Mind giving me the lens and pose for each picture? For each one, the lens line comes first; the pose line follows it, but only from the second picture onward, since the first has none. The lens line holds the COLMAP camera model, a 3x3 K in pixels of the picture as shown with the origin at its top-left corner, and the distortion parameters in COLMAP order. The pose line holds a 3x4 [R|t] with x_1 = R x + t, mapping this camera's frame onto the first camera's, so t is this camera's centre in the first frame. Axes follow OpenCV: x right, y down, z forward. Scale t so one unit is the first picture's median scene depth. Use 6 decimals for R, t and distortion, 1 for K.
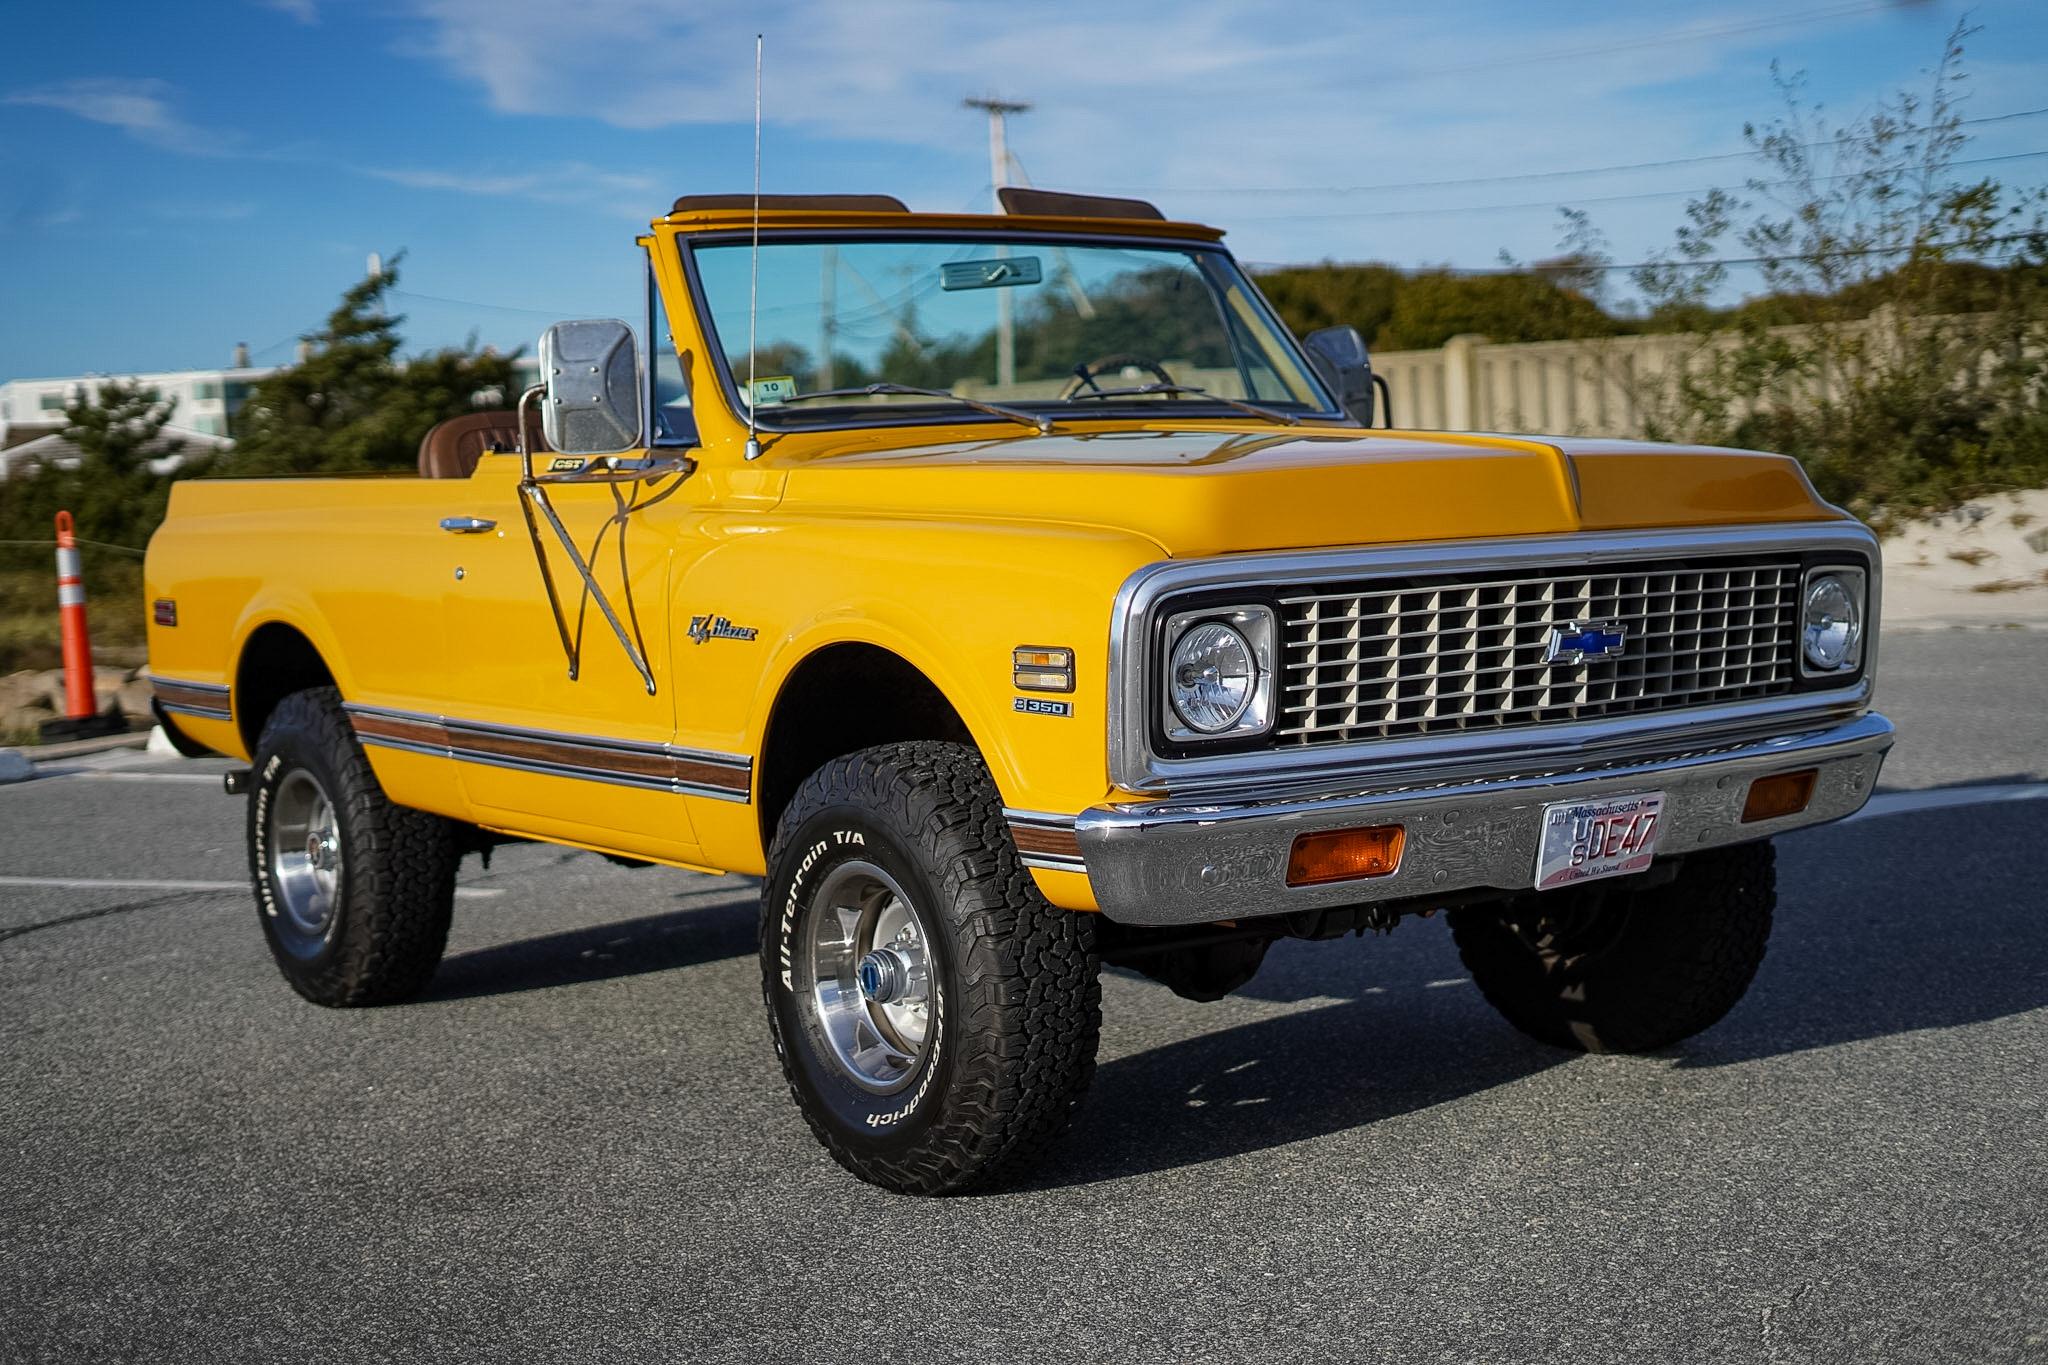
lens RADIAL K [[3029.0, 0, 1032.2], [0, 3029.0, 682.0], [0, 0, 1]] dist [-0.029607, 0.000000]
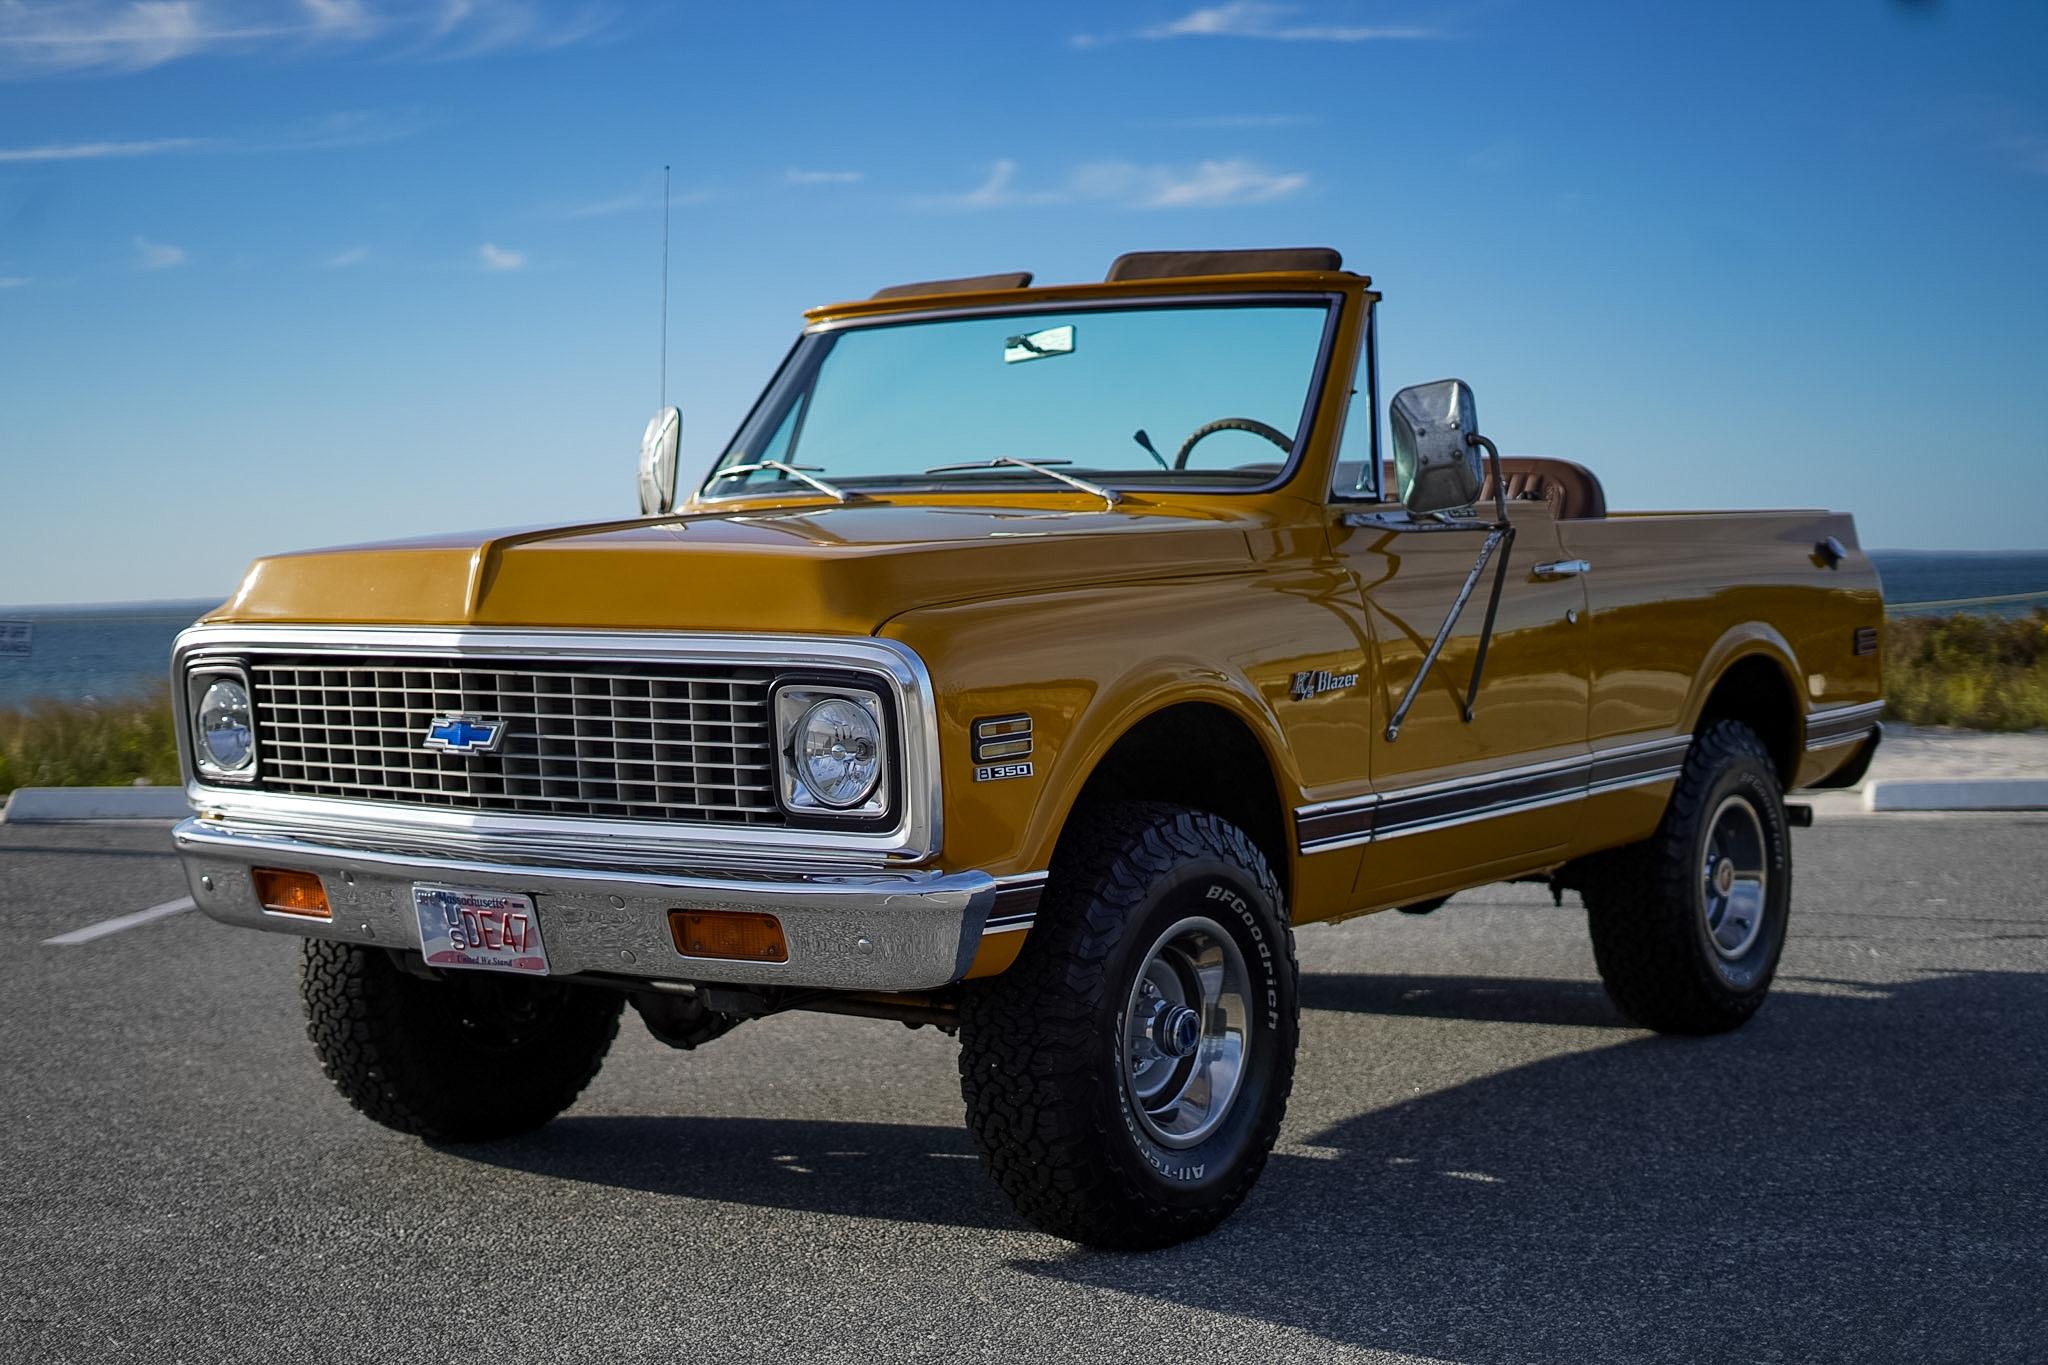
lens RADIAL K [[3029.0, 0, 1011.1], [0, 3029.0, 703.2], [0, 0, 1]] dist [-0.029607, 0.000000]
pose [[0.298002, 0.085349, -0.950742, 1.189760], [-0.067288, 0.995395, 0.068267, -0.104211], [0.952191, 0.043630, 0.302373, 0.851689]]
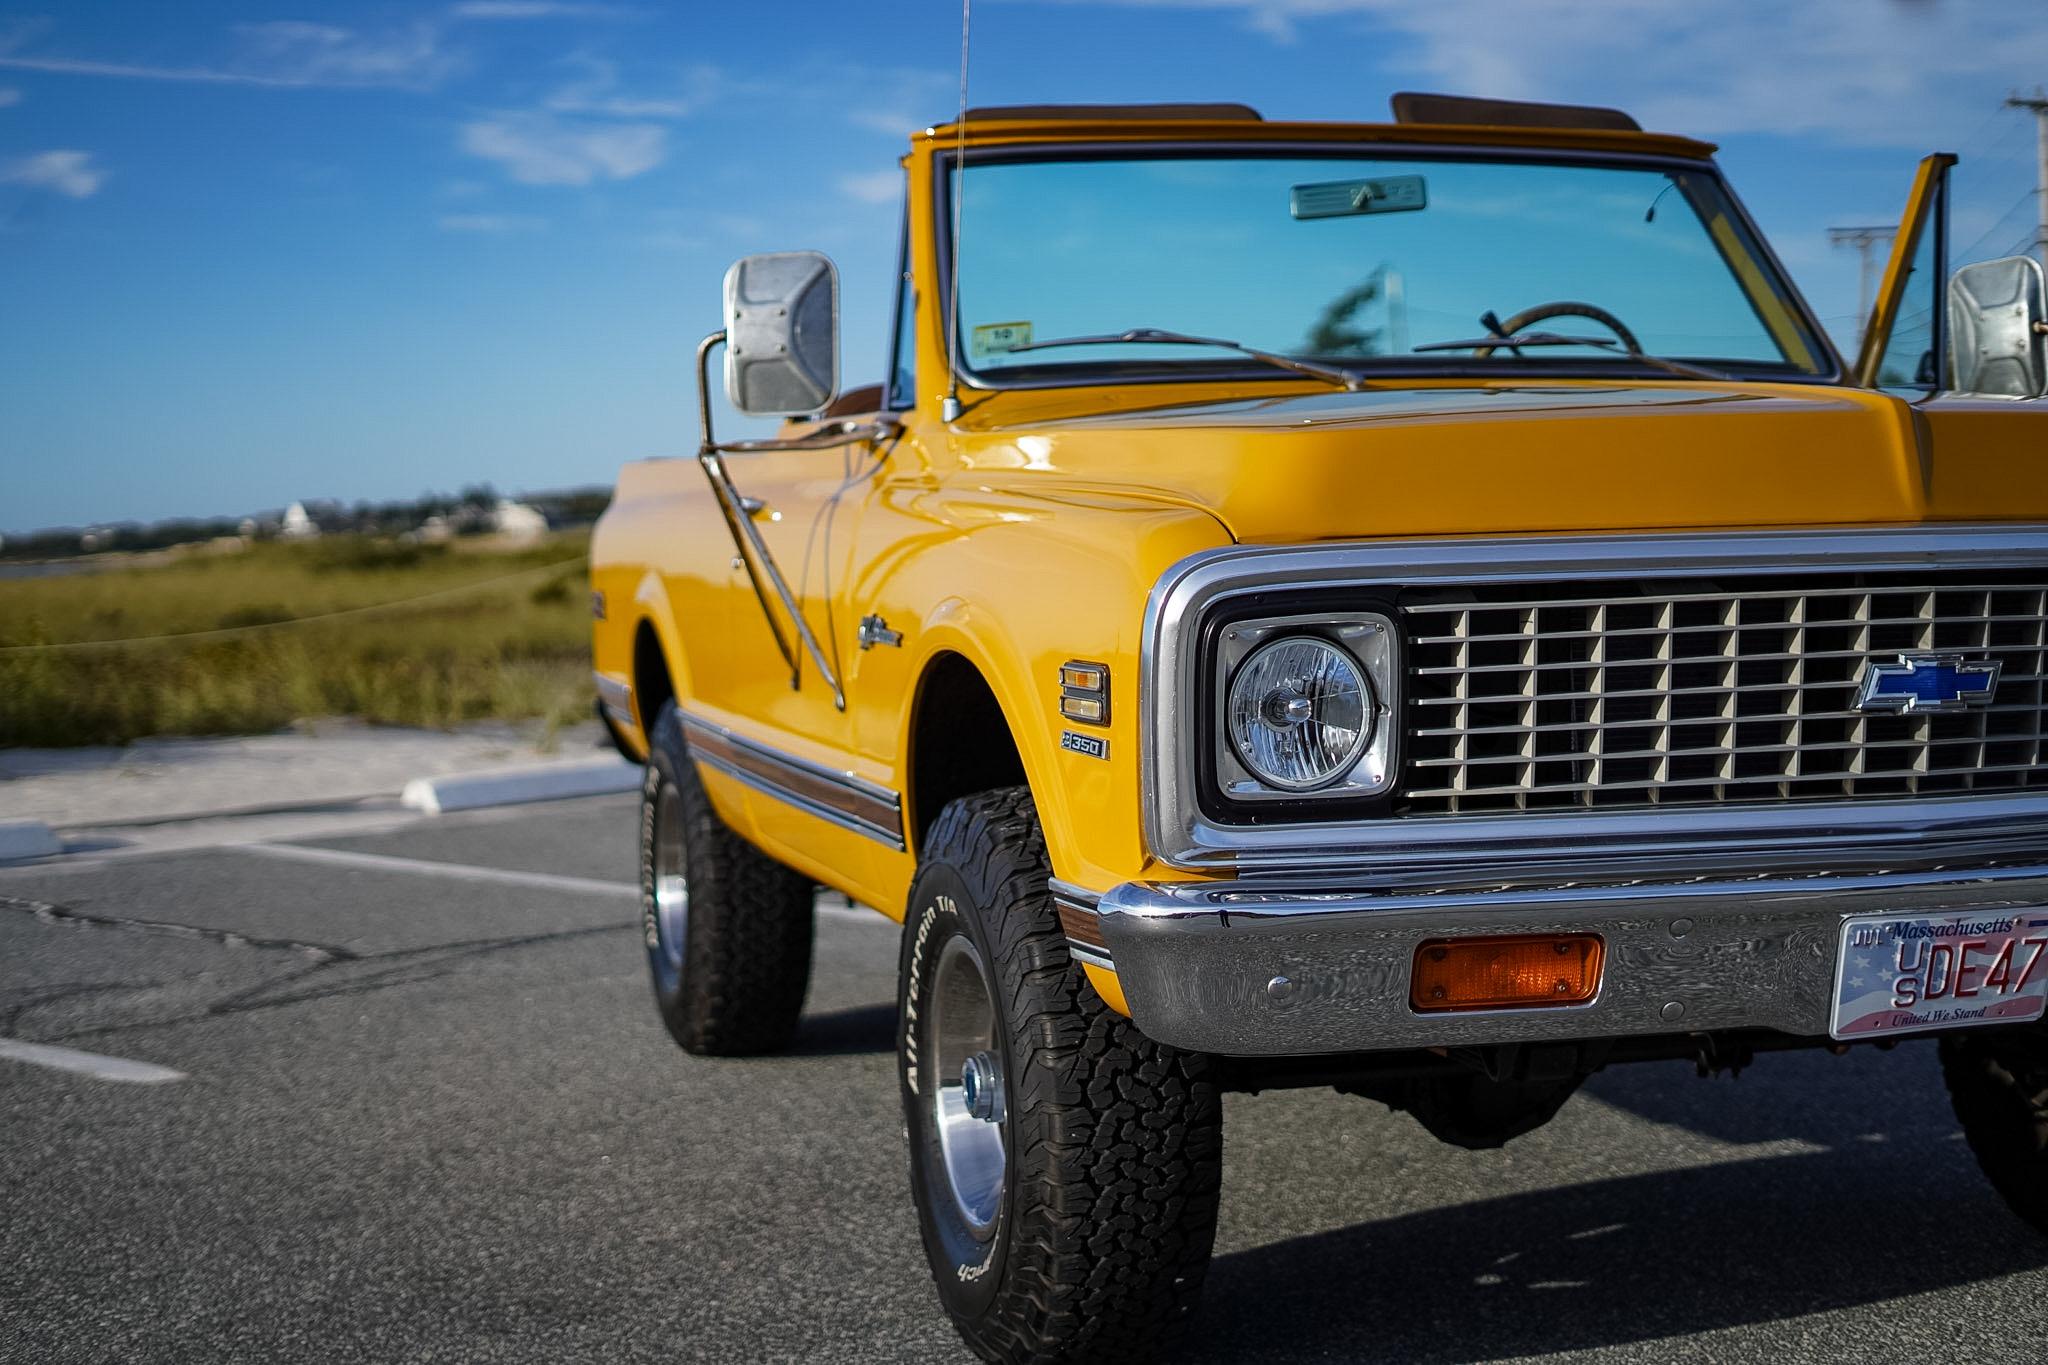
lens RADIAL K [[3029.0, 0, 1032.2], [0, 3029.0, 684.9], [0, 0, 1]] dist [-0.029607, 0.000000]
pose [[0.940783, 0.033609, -0.337340, 0.219639], [-0.035547, 0.999368, 0.000431, -0.005775], [0.337141, 0.011586, 0.941383, 0.280346]]
